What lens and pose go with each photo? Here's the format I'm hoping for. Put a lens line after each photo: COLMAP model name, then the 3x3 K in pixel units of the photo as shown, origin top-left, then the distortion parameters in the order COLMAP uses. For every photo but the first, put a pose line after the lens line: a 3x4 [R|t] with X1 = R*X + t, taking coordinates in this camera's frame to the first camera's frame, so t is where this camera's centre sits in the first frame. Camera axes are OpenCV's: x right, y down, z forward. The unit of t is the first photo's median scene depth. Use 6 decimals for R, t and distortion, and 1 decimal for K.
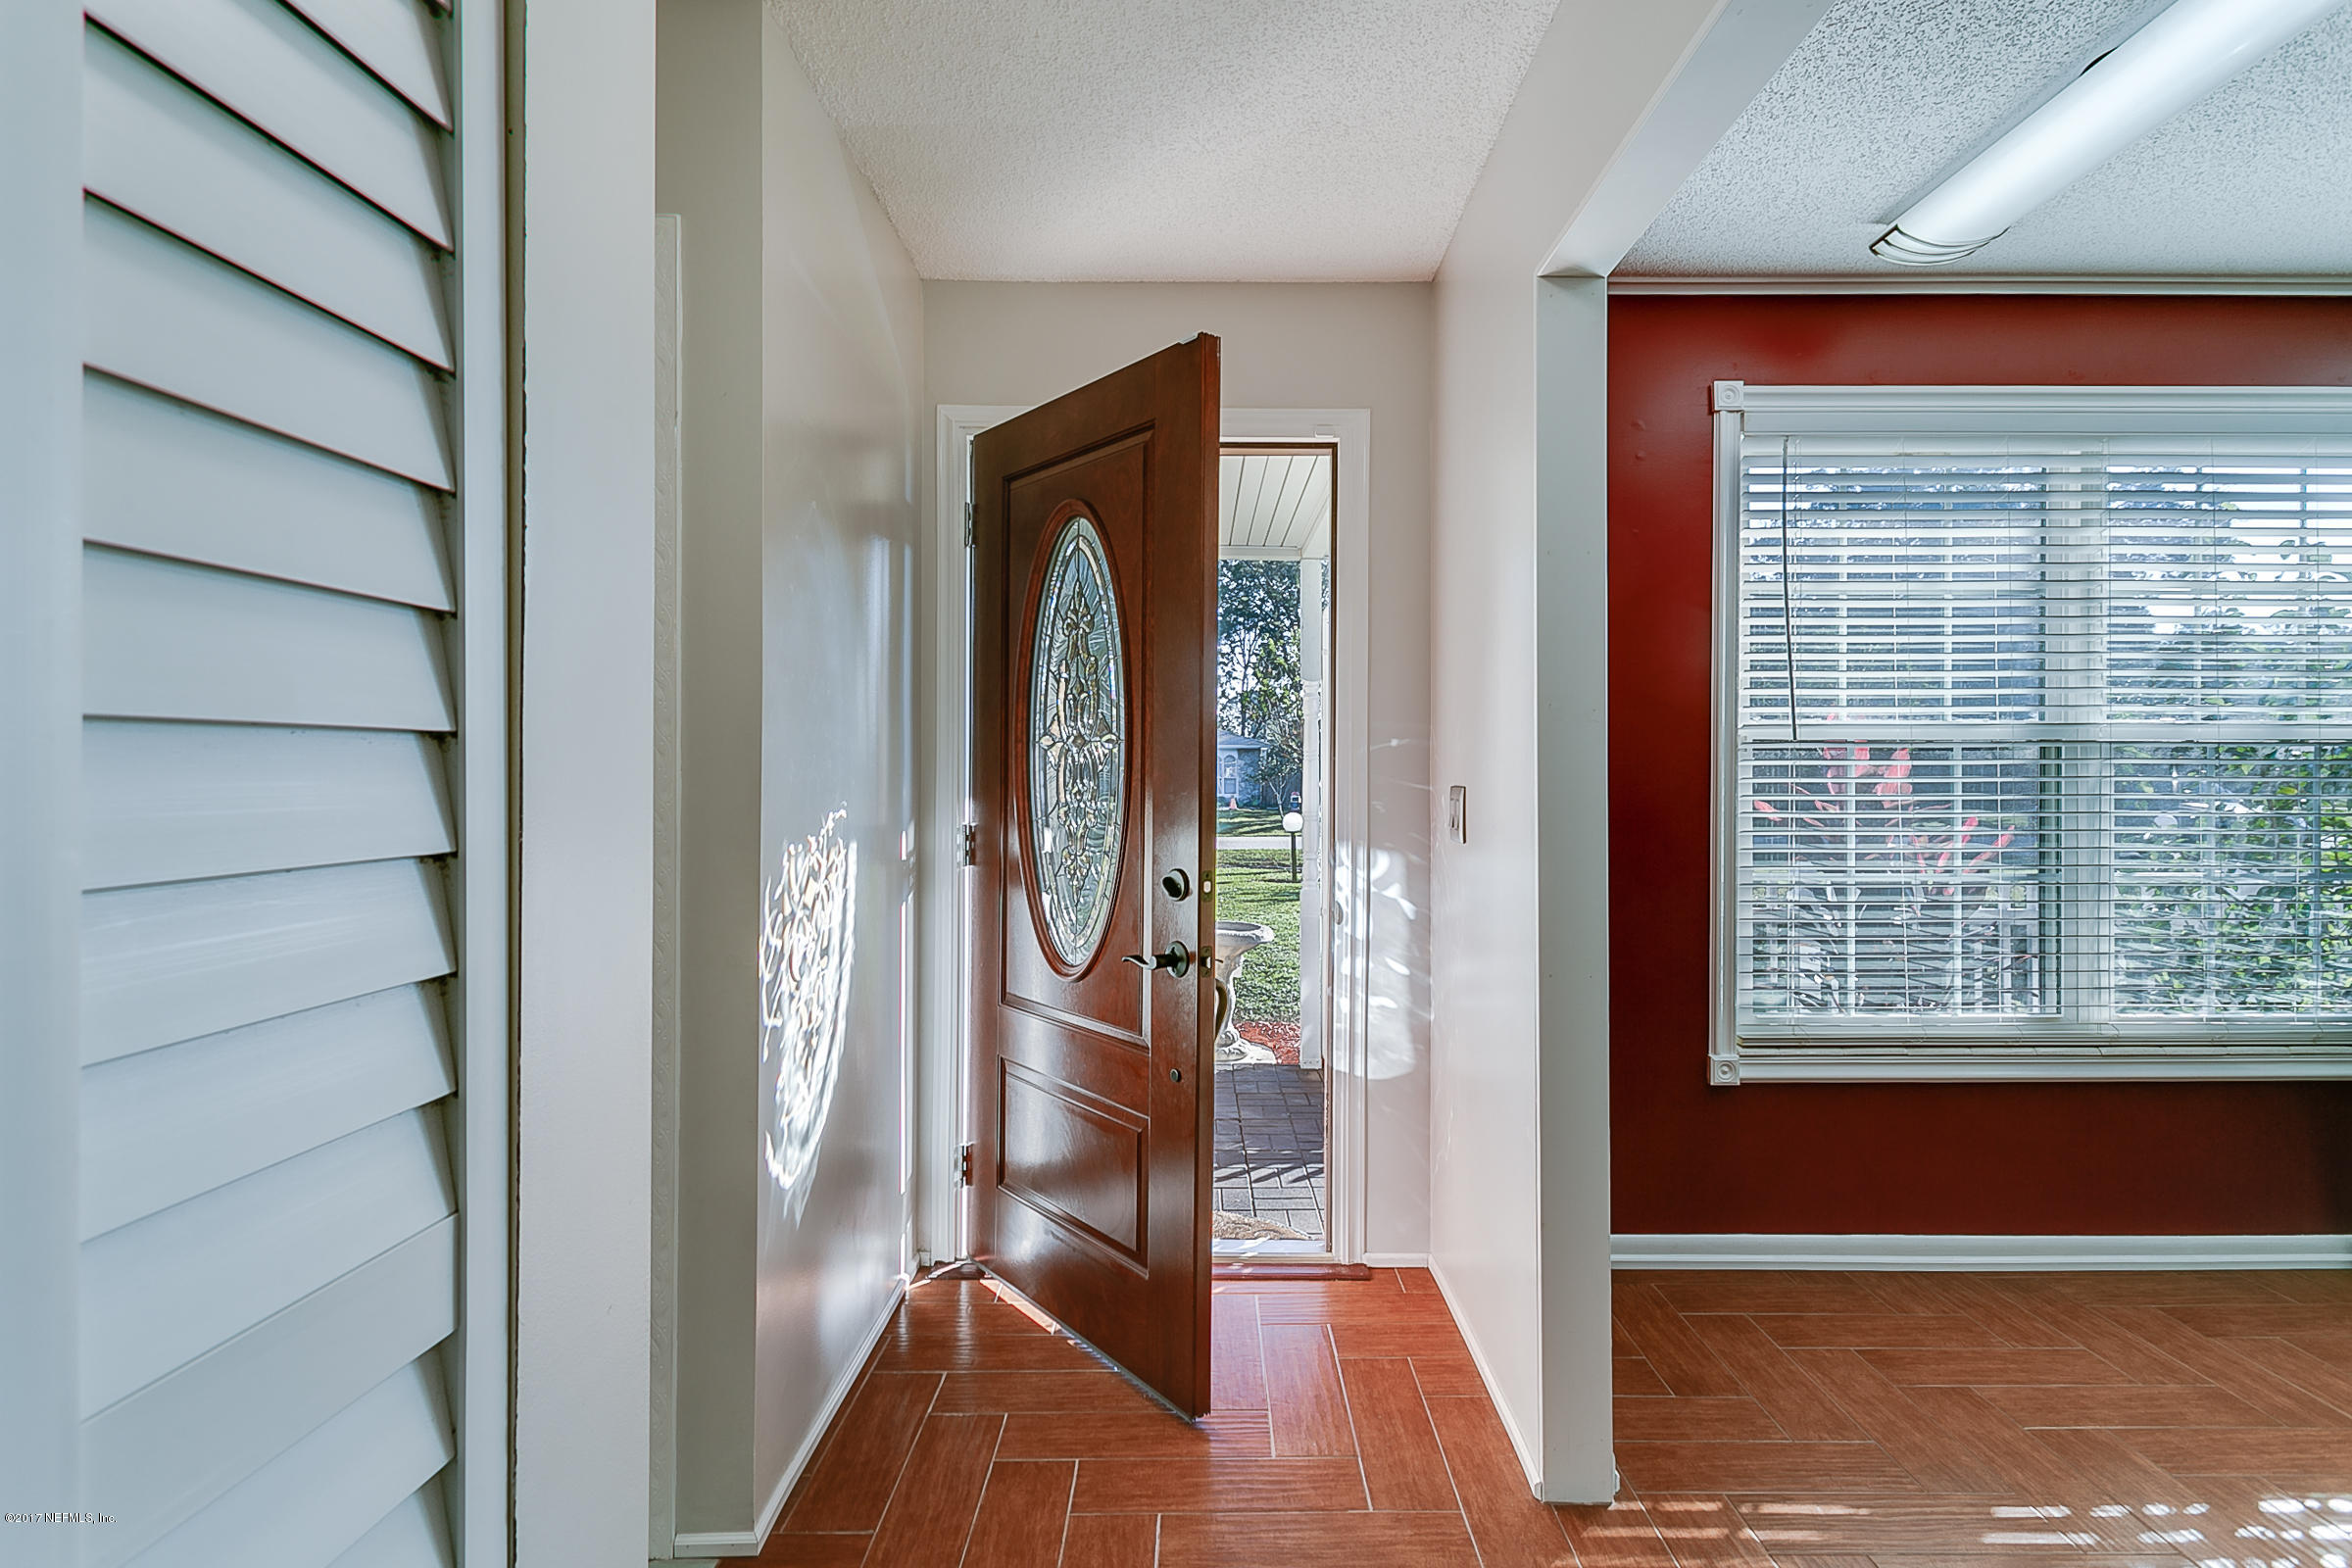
lens RADIAL K [[1145.1, 0, 1167.9], [0, 1145.1, 766.6], [0, 0, 1]] dist [0.018057, -0.009494]
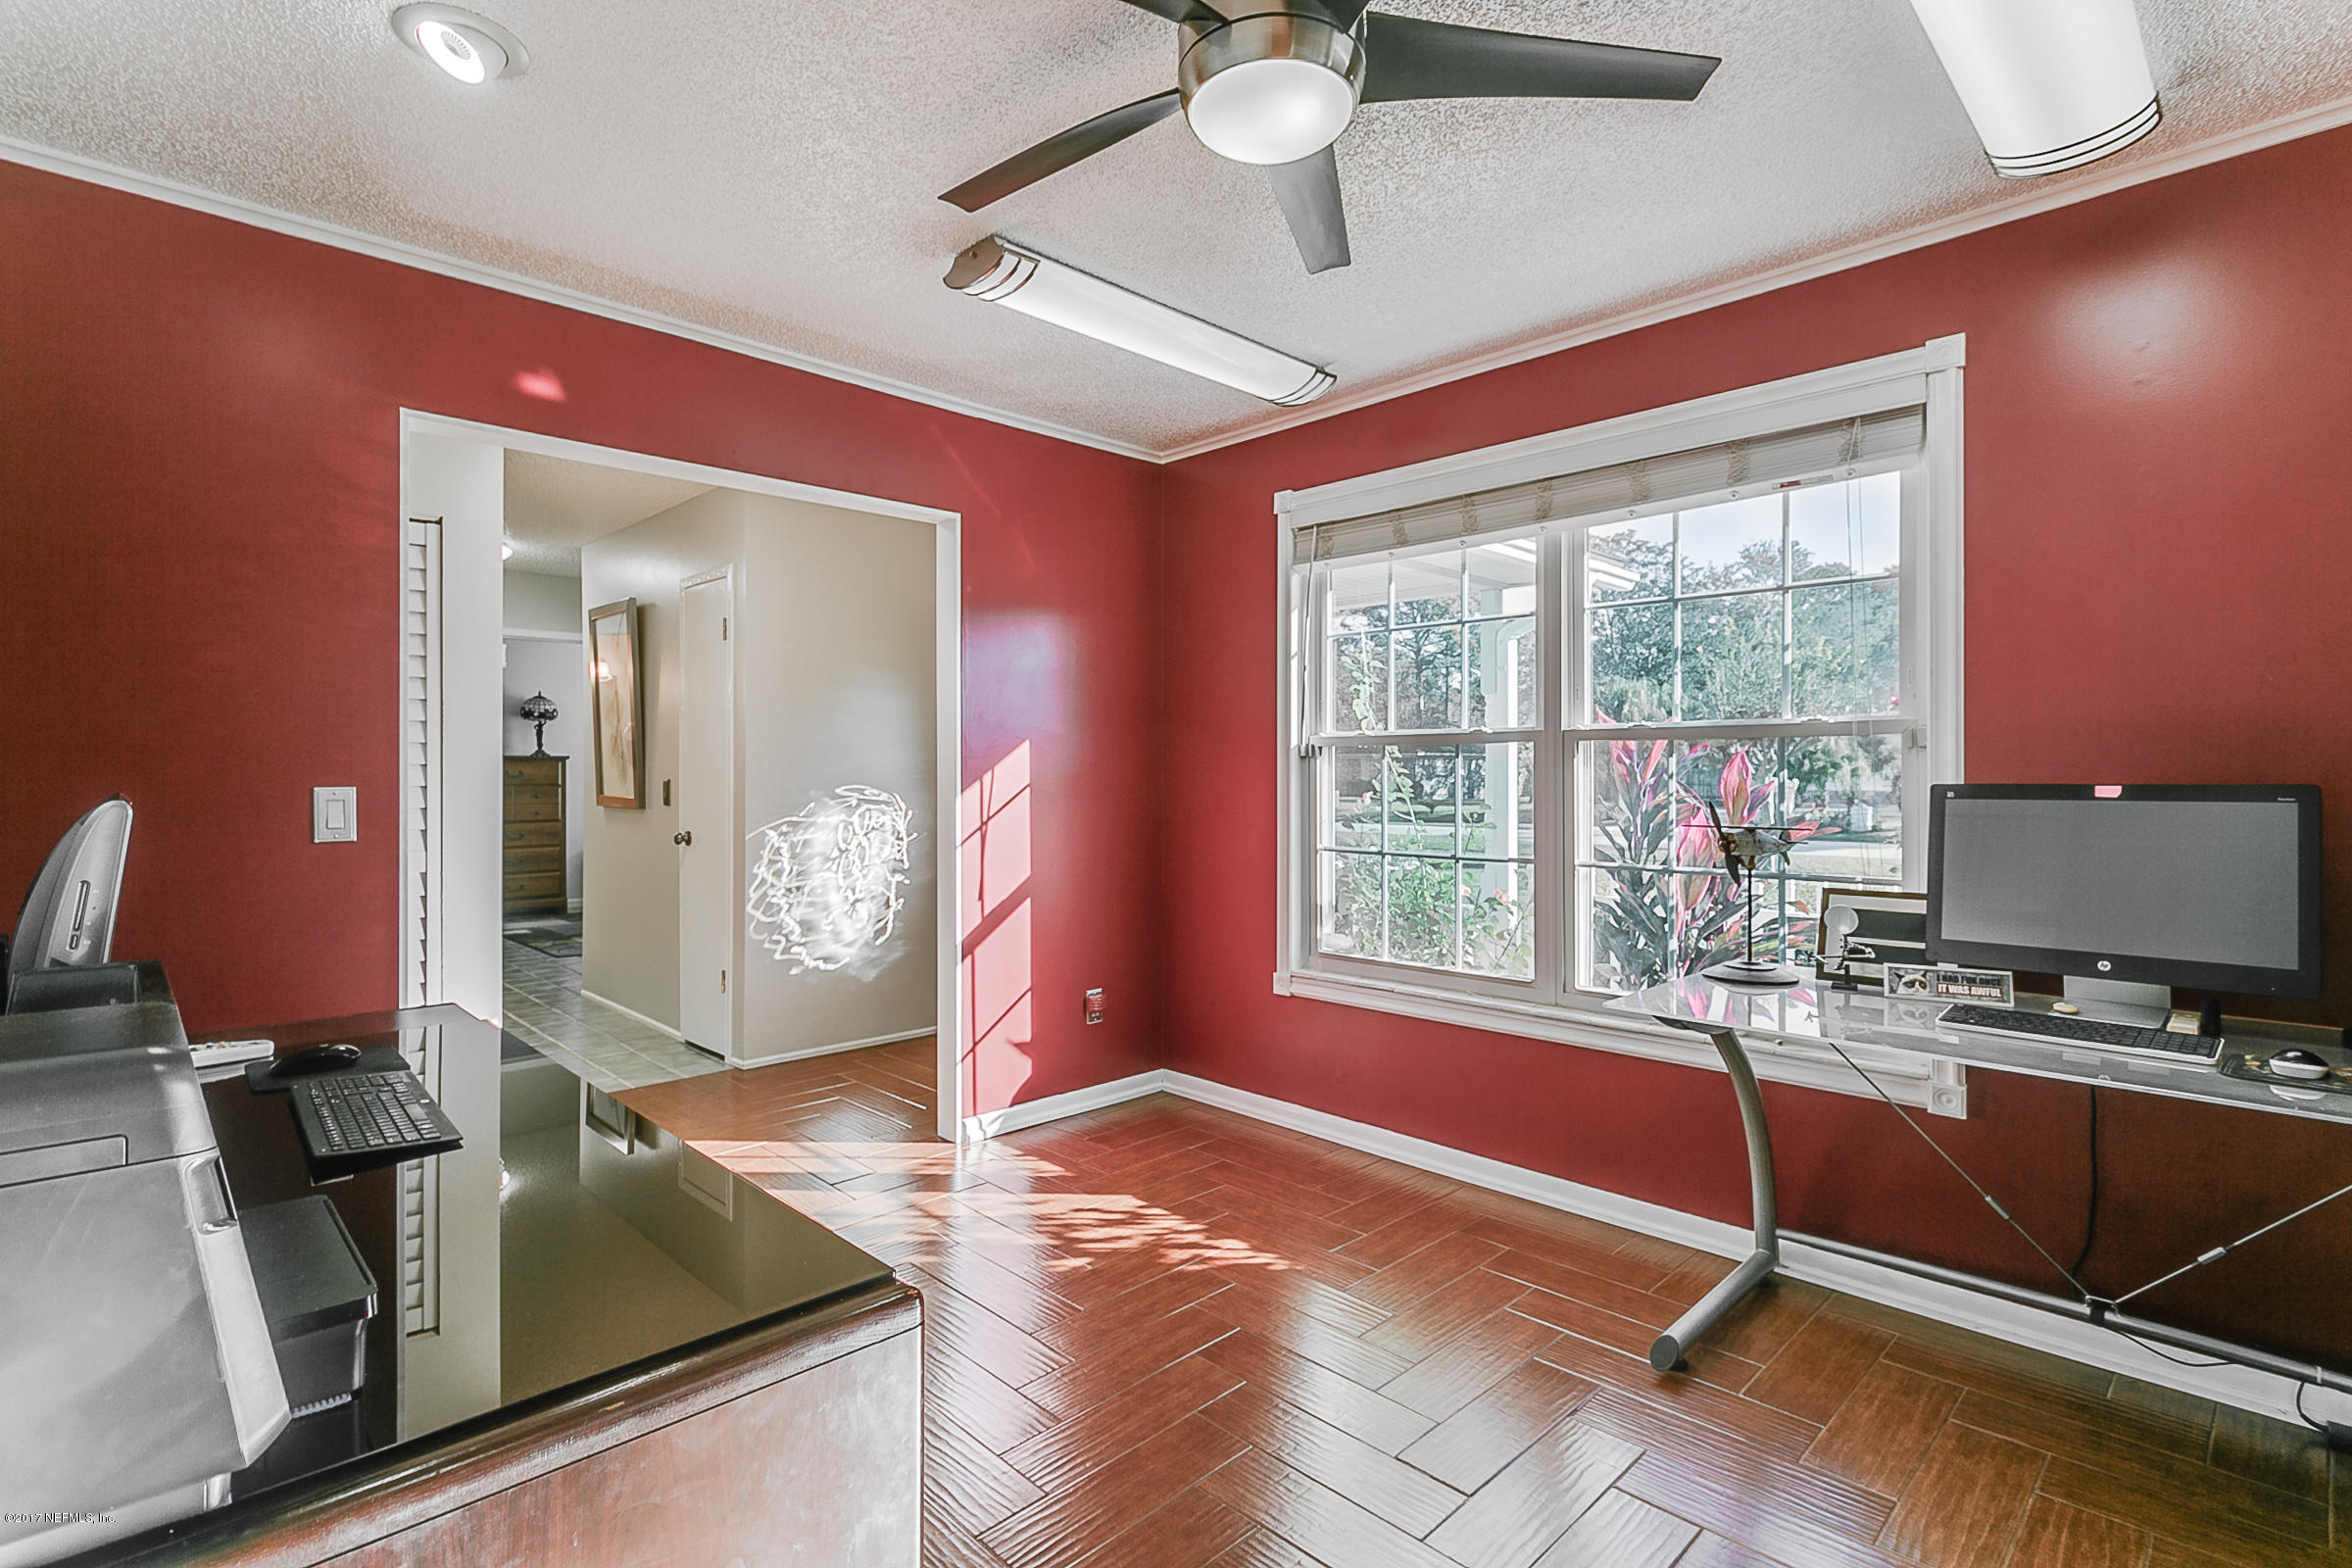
lens RADIAL K [[1145.1, 0, 1167.9], [0, 1145.1, 766.6], [0, 0, 1]] dist [0.018057, -0.009494]
pose [[0.682932, -0.005618, -0.730461, 1.603228], [0.000122, 0.999971, -0.007577, 0.011130], [0.730482, 0.005086, 0.682913, -0.058962]]
